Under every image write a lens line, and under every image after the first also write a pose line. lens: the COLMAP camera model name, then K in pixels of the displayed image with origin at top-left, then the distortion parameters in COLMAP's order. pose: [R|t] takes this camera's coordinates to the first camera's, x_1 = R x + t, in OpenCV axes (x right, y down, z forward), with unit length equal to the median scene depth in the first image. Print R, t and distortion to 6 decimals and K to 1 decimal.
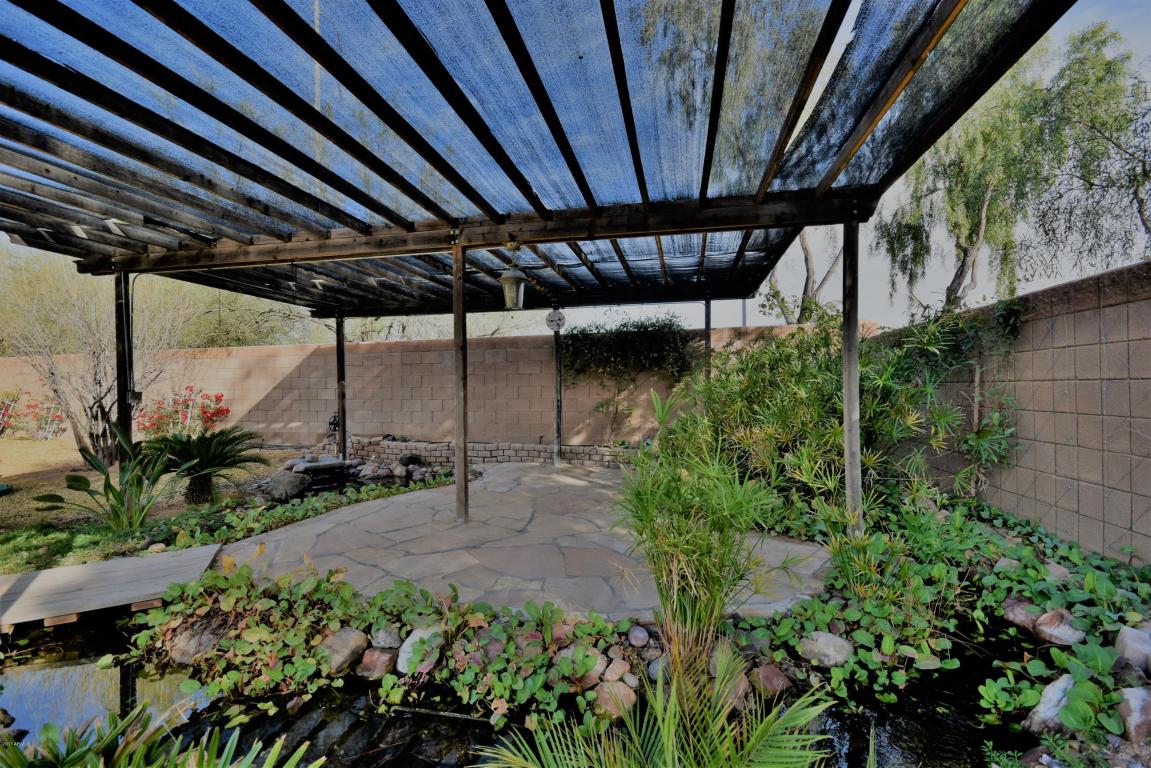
lens RADIAL K [[504.5, 0, 558.3], [0, 504.5, 387.4], [0, 0, 1]] dist [0.003949, -0.005972]
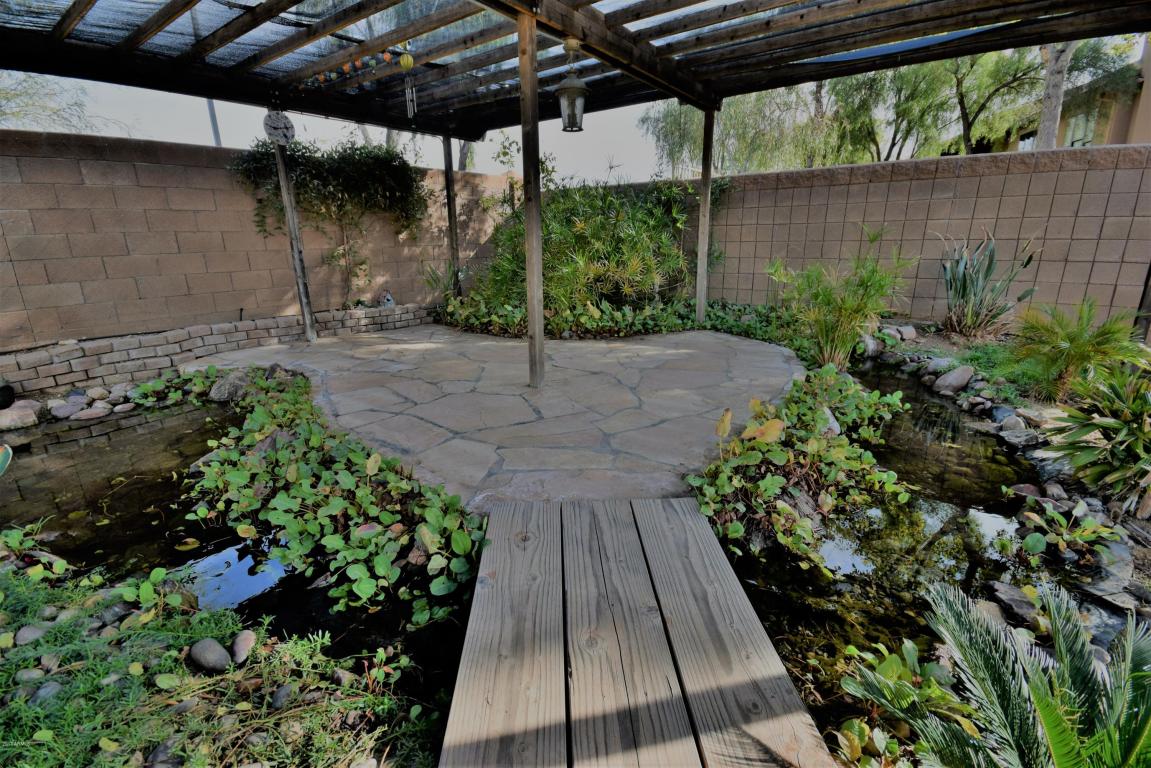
lens RADIAL K [[504.5, 0, 574.6], [0, 504.5, 387.6], [0, 0, 1]] dist [0.003949, -0.005972]
pose [[0.371080, -0.263071, 0.890558, -0.548134], [0.009441, 0.960051, 0.279665, 0.014814], [-0.928553, -0.095370, 0.358739, 0.366224]]
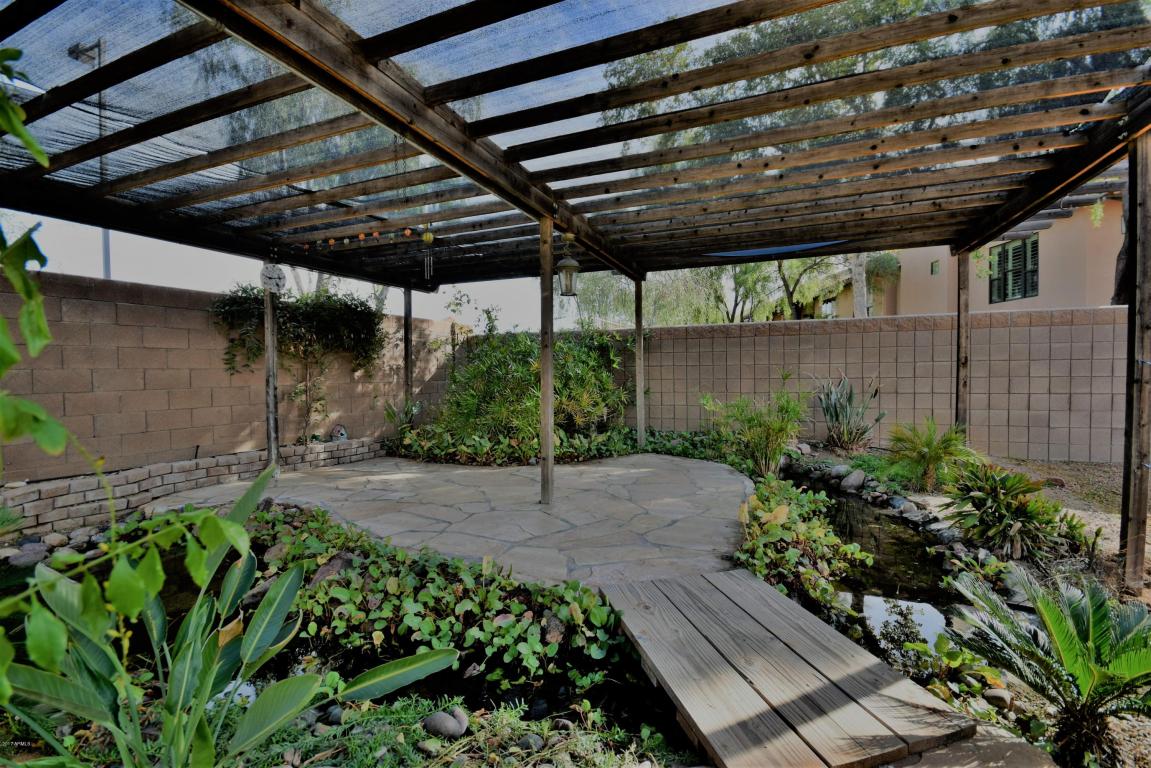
lens RADIAL K [[504.5, 0, 573.9], [0, 504.5, 388.6], [0, 0, 1]] dist [0.003949, -0.005972]
pose [[0.141837, -0.022599, 0.989632, -0.666956], [0.007424, 0.999736, 0.021765, 0.014146], [-0.989862, 0.004260, 0.141967, 0.472261]]
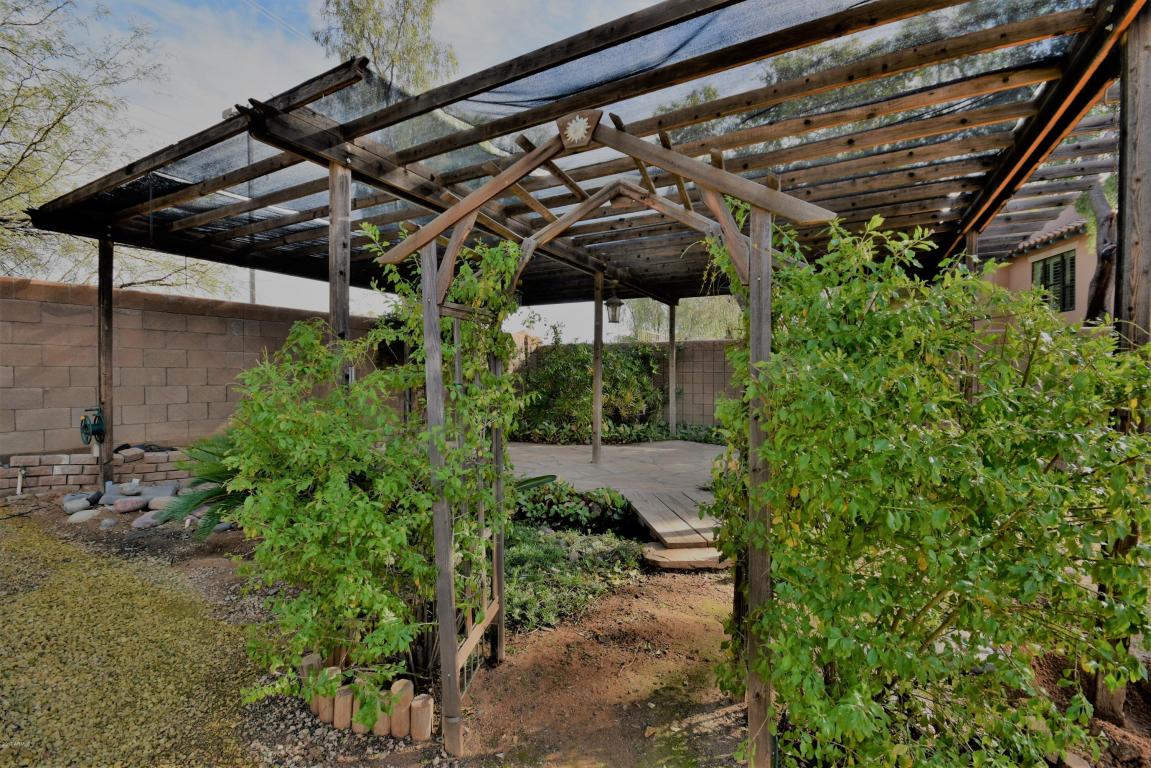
lens RADIAL K [[504.5, 0, 575.0], [0, 504.5, 386.4], [0, 0, 1]] dist [0.003949, -0.005972]
pose [[0.250878, -0.005182, 0.968005, -0.939542], [-0.008658, 0.999934, 0.007597, 0.020770], [-0.967980, -0.010287, 0.250817, 0.406644]]
